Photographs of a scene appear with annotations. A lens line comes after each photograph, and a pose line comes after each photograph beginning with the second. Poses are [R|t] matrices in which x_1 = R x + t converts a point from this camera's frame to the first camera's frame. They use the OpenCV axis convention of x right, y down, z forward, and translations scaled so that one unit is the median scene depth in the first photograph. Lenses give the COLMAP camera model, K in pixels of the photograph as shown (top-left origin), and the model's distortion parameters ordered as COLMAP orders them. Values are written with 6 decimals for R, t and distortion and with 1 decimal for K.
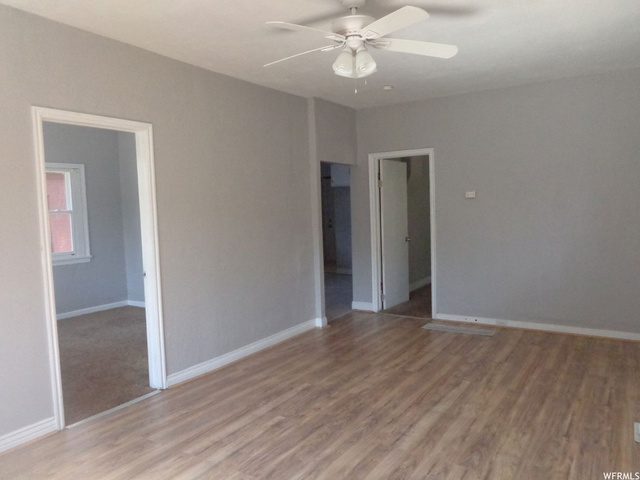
lens RADIAL K [[513.8, 0, 303.5], [0, 513.8, 240.6], [0, 0, 1]] dist [-0.003562, -0.003878]
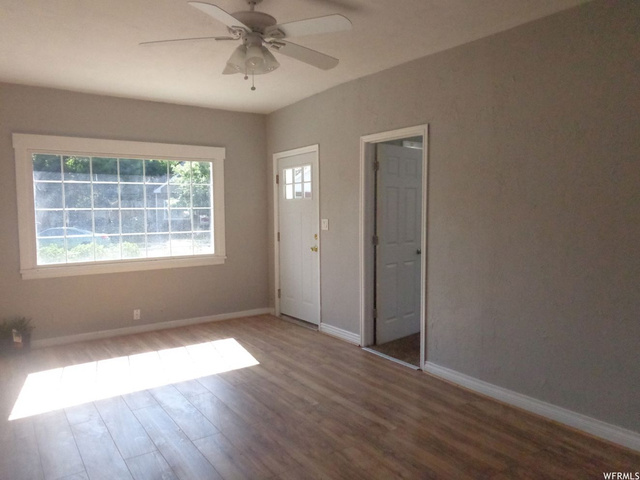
lens RADIAL K [[481.3, 0, 320.0], [0, 481.3, 240.0], [0, 0, 1]] dist [0.007642, 0.000615]
pose [[-0.373297, 0.106514, -0.921577, 0.795592], [-0.043097, 0.990324, 0.131917, -0.119838], [0.926710, 0.088961, -0.365094, 1.271166]]
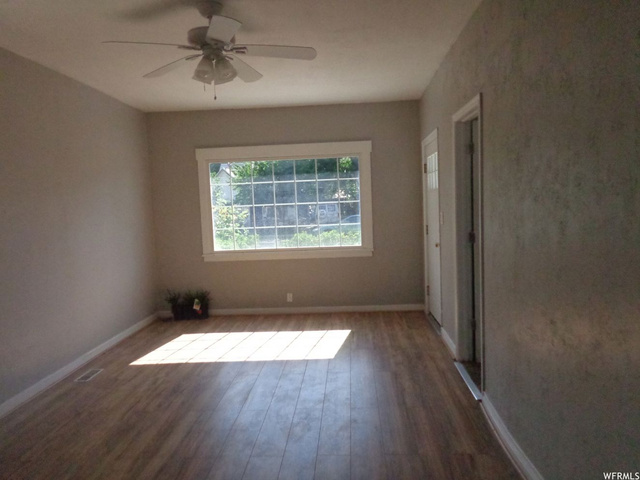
lens RADIAL K [[472.3, 0, 320.0], [0, 472.3, 240.0], [0, 0, 1]] dist [-0.000526, -0.000881]
pose [[-0.858339, 0.112254, -0.500653, 0.365905], [0.036409, 0.986640, 0.158797, -0.129075], [0.511790, 0.118074, -0.850958, 1.668668]]
